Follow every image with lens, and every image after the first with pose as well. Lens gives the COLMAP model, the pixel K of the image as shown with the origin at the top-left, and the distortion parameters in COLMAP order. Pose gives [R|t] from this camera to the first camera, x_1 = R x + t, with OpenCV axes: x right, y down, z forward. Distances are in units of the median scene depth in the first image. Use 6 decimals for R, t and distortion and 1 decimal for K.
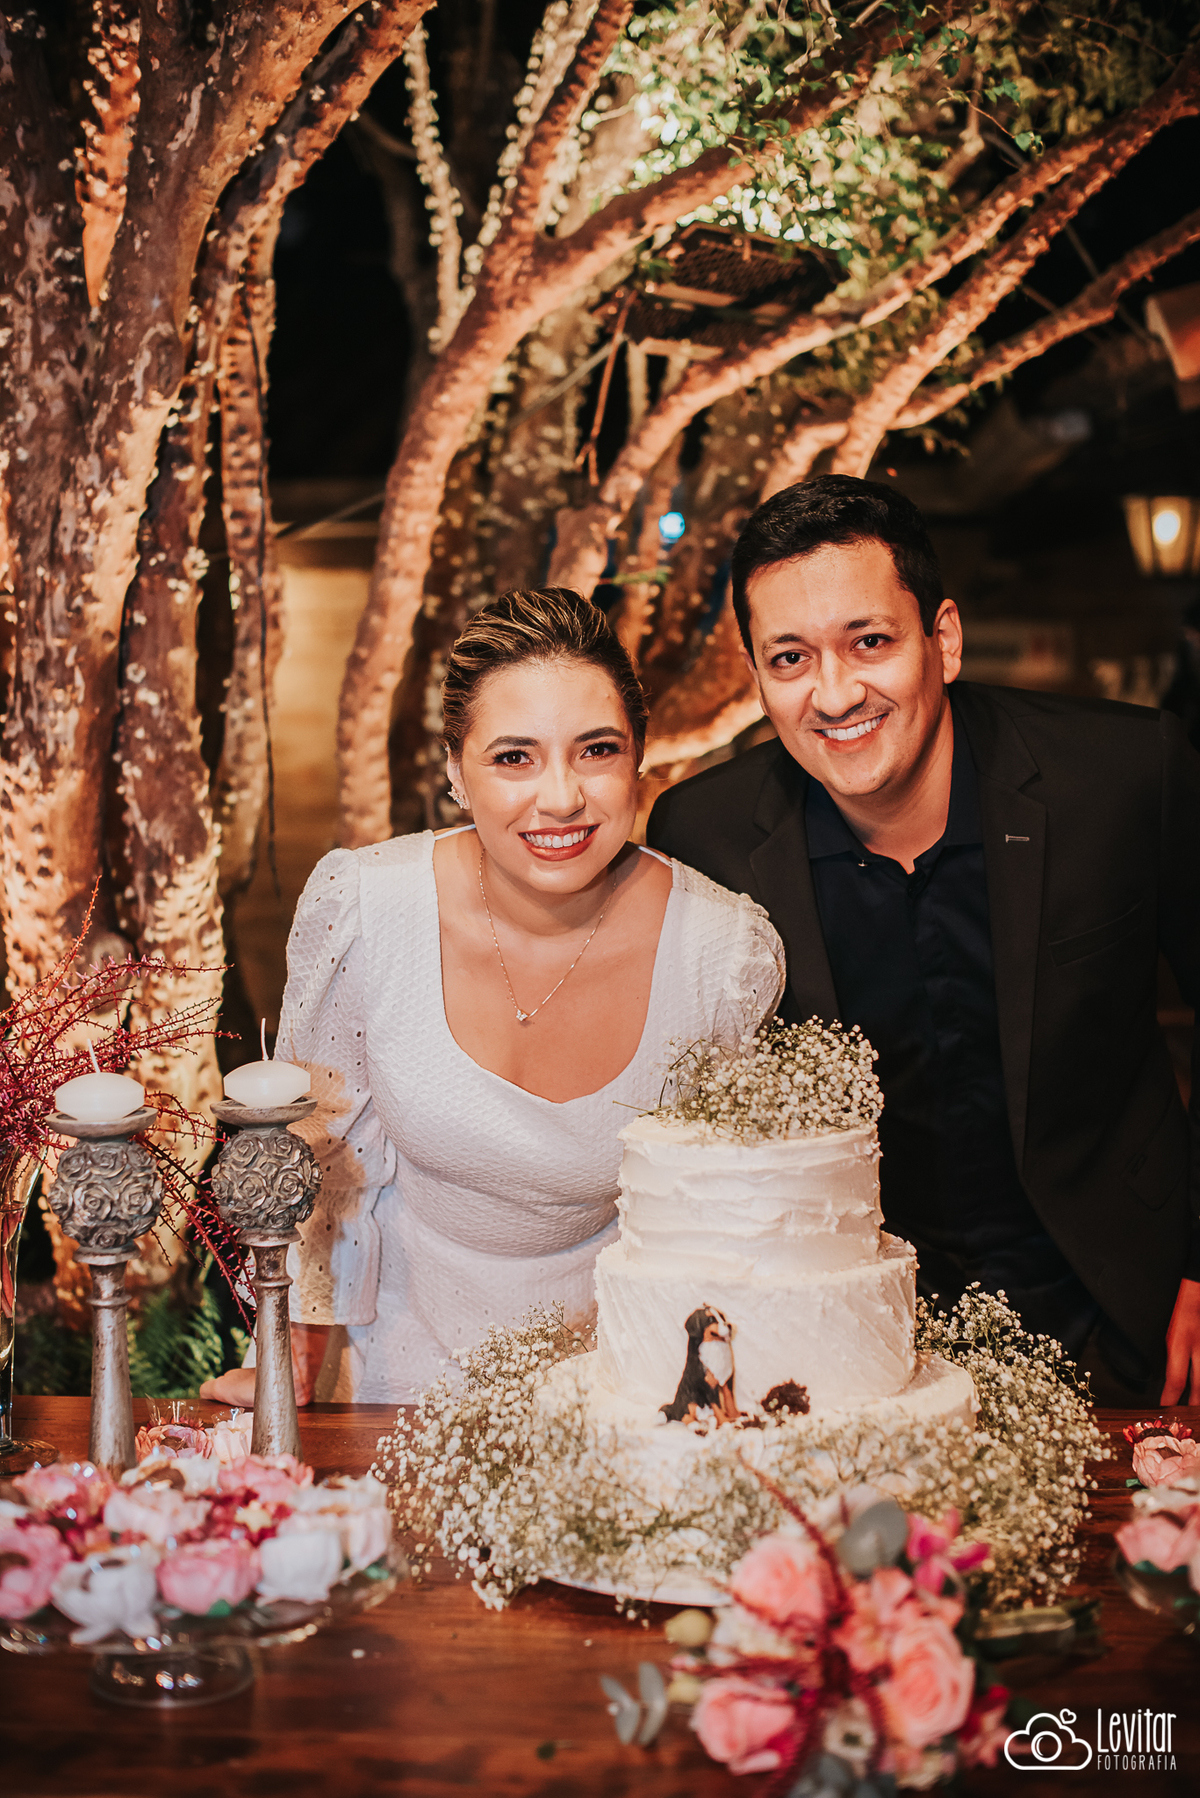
lens RADIAL K [[2635.9, 0, 600.0], [0, 2635.9, 899.0], [0, 0, 1]] dist [-0.157742, 0.184201]
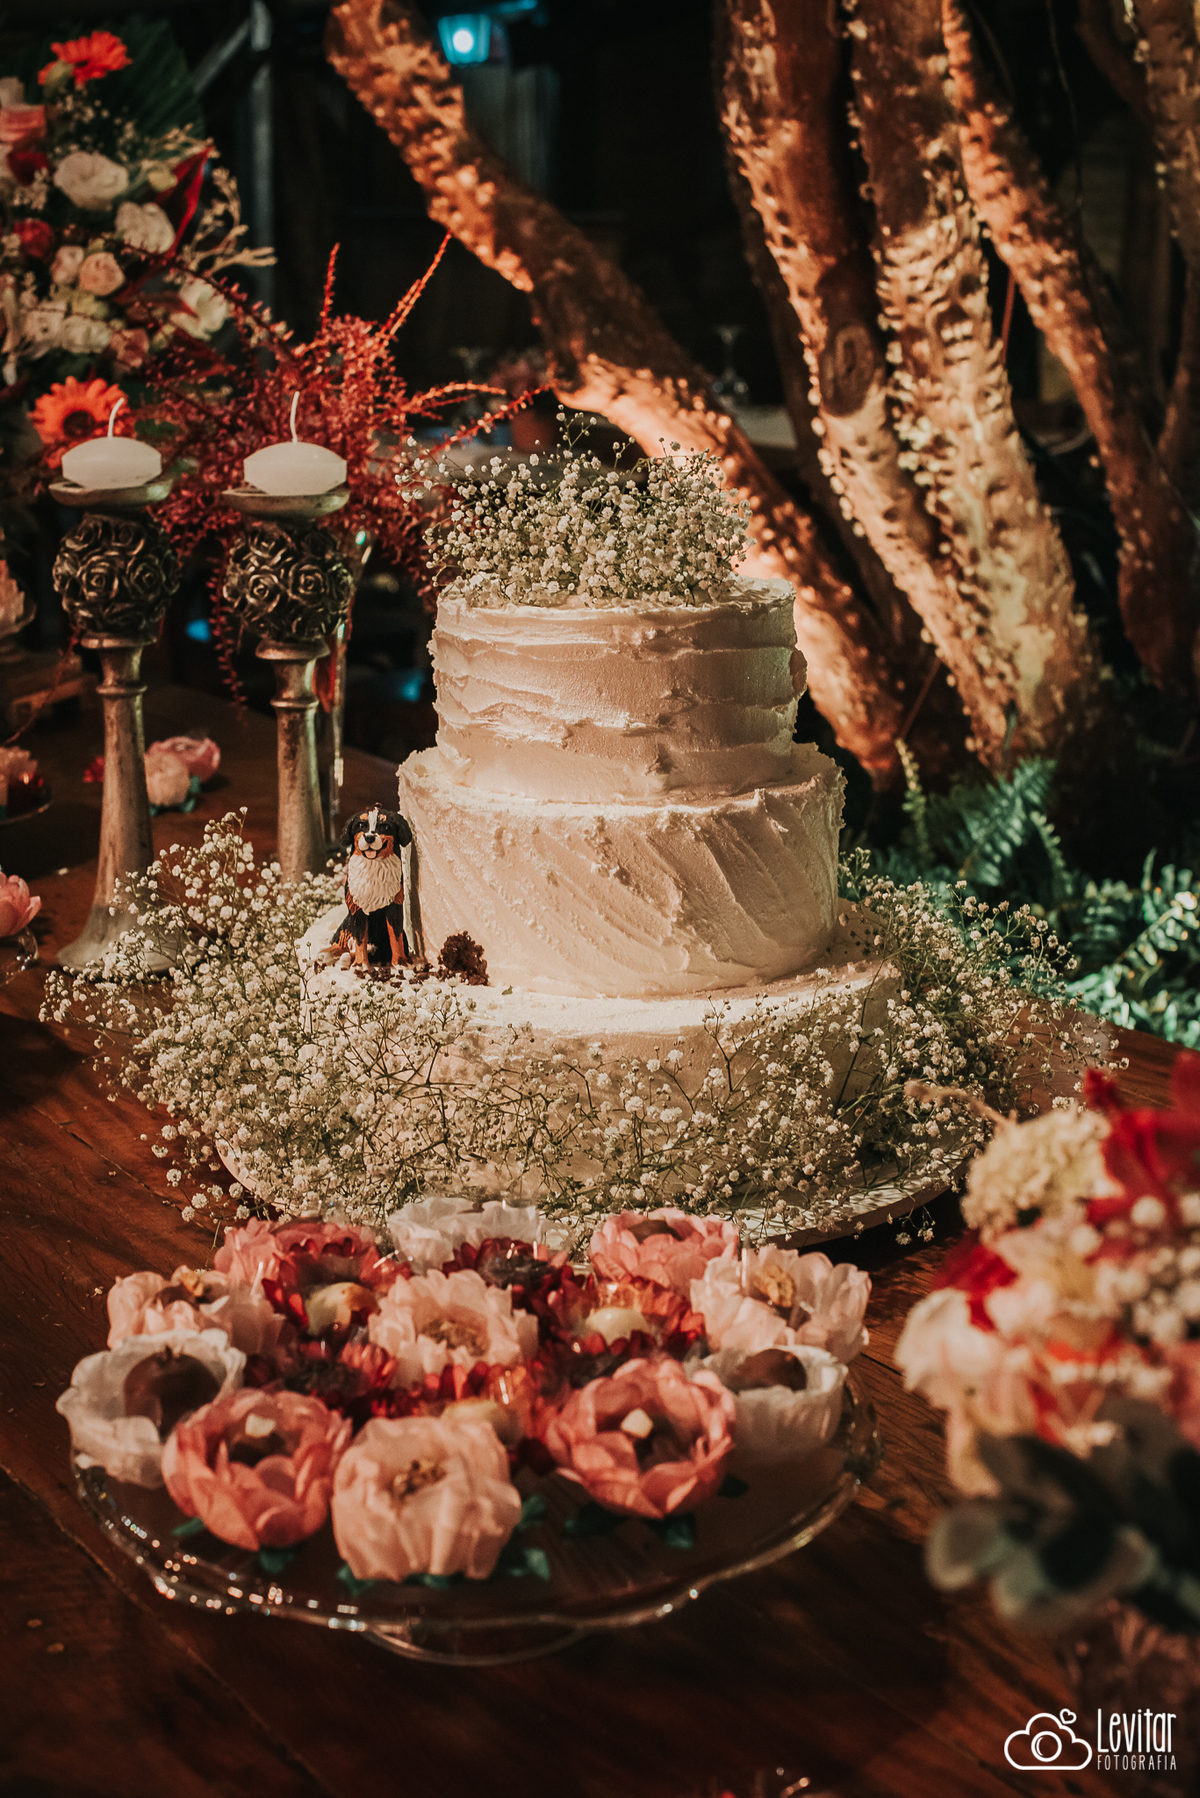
lens RADIAL K [[2635.9, 0, 600.0], [0, 2635.9, 899.0], [0, 0, 1]] dist [-0.157742, 0.184201]
pose [[0.626816, 0.210960, -0.750065, 0.446838], [-0.046691, 0.971089, 0.234105, 0.001624], [0.777767, -0.111719, 0.618544, 0.405367]]
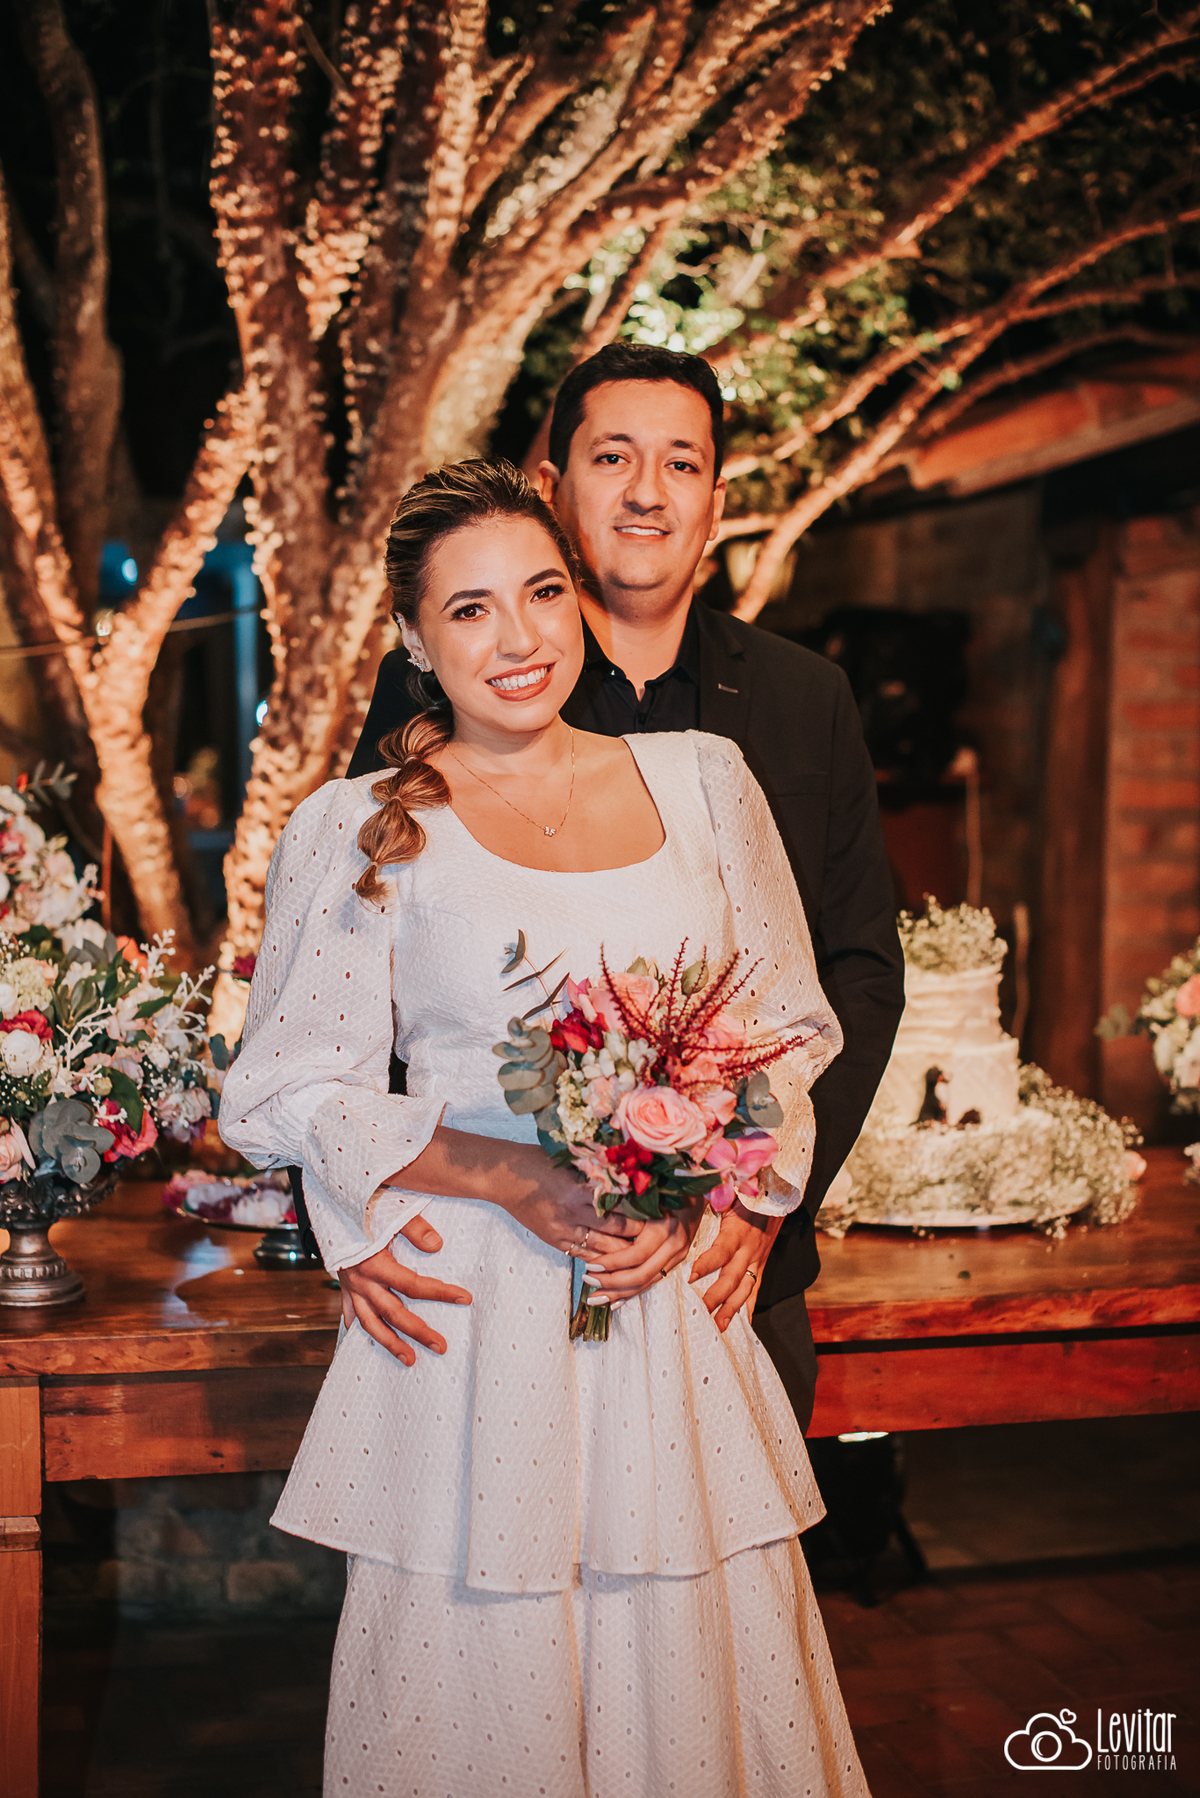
lens RADIAL K [[2743.0, 0, 600.0], [0, 2743.0, 899.0], [0, 0, 1]] dist [-0.145021, 0.119200]
pose [[0.952740, -0.008281, 0.303674, -0.511476], [0.006183, 0.999950, 0.007871, 0.018021], [-0.303724, -0.005621, 0.952744, -0.484214]]
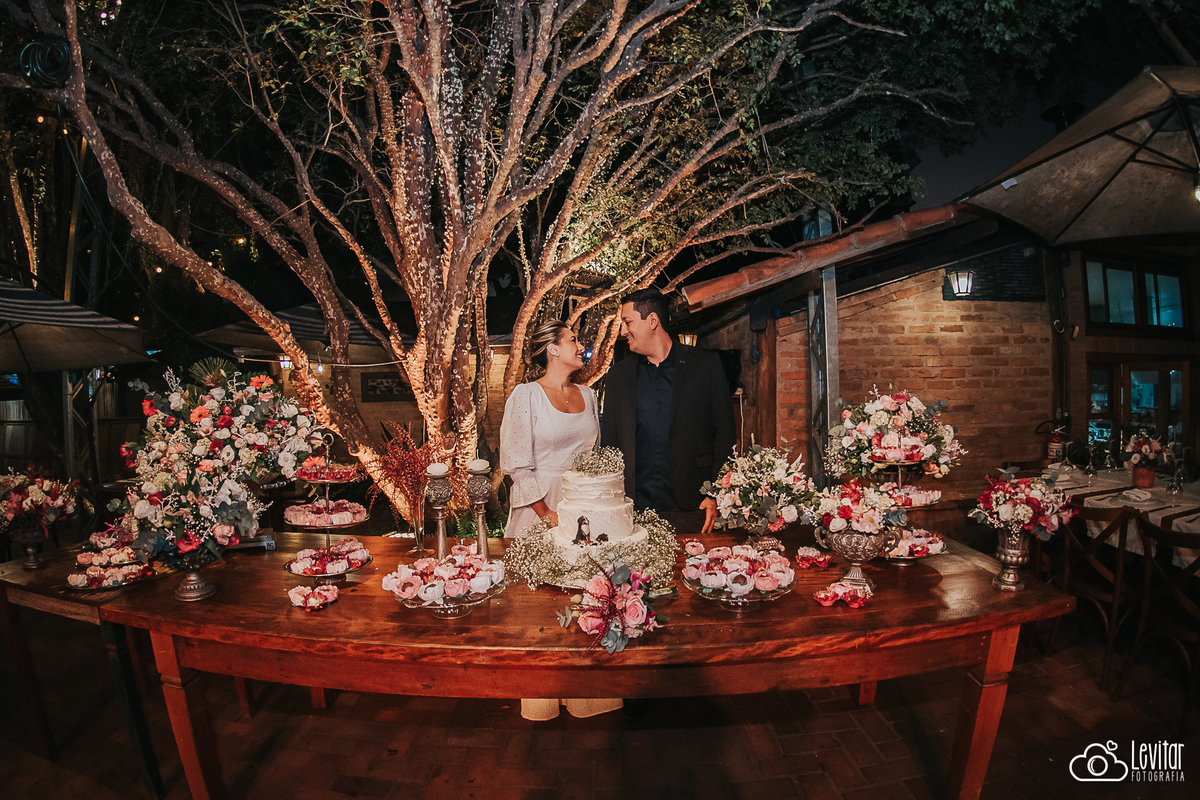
lens RADIAL K [[538.7, 0, 593.4], [0, 538.7, 403.3], [0, 0, 1]] dist [-0.151931, 0.013017]
pose [[0.999128, -0.019407, 0.036959, 0.020738], [0.020763, 0.999112, -0.036670, 0.005376], [-0.036214, 0.037405, 0.998644, 0.100941]]
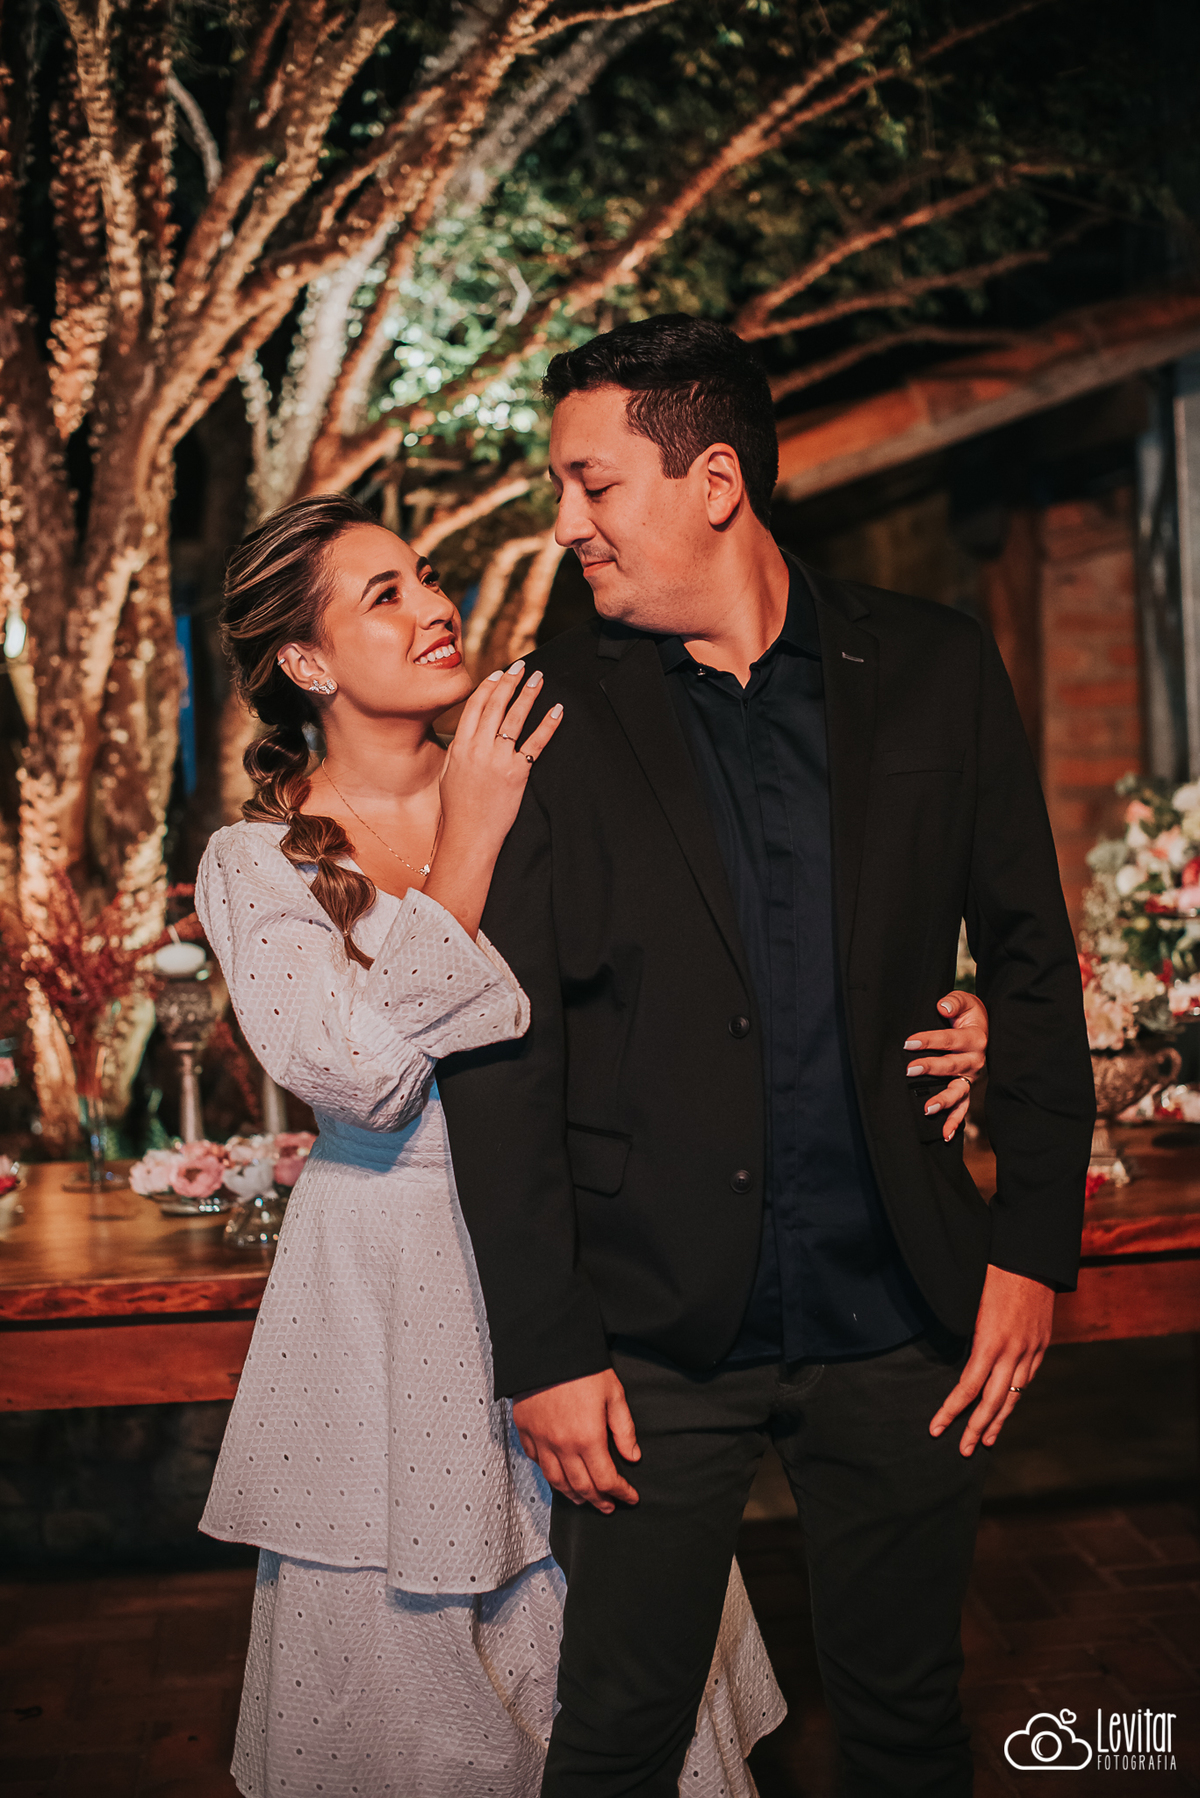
lens RADIAL K [[2635.9, 0, 600.0], [0, 2635.9, 899.0], [0, 0, 1]] dist [-0.157742, 0.184201]
pose [[0.988614, -0.047303, 0.142843, -0.115790], [0.046759, 0.998881, 0.007163, 0.024881], [-0.143022, -0.000402, 0.989719, -0.624620]]
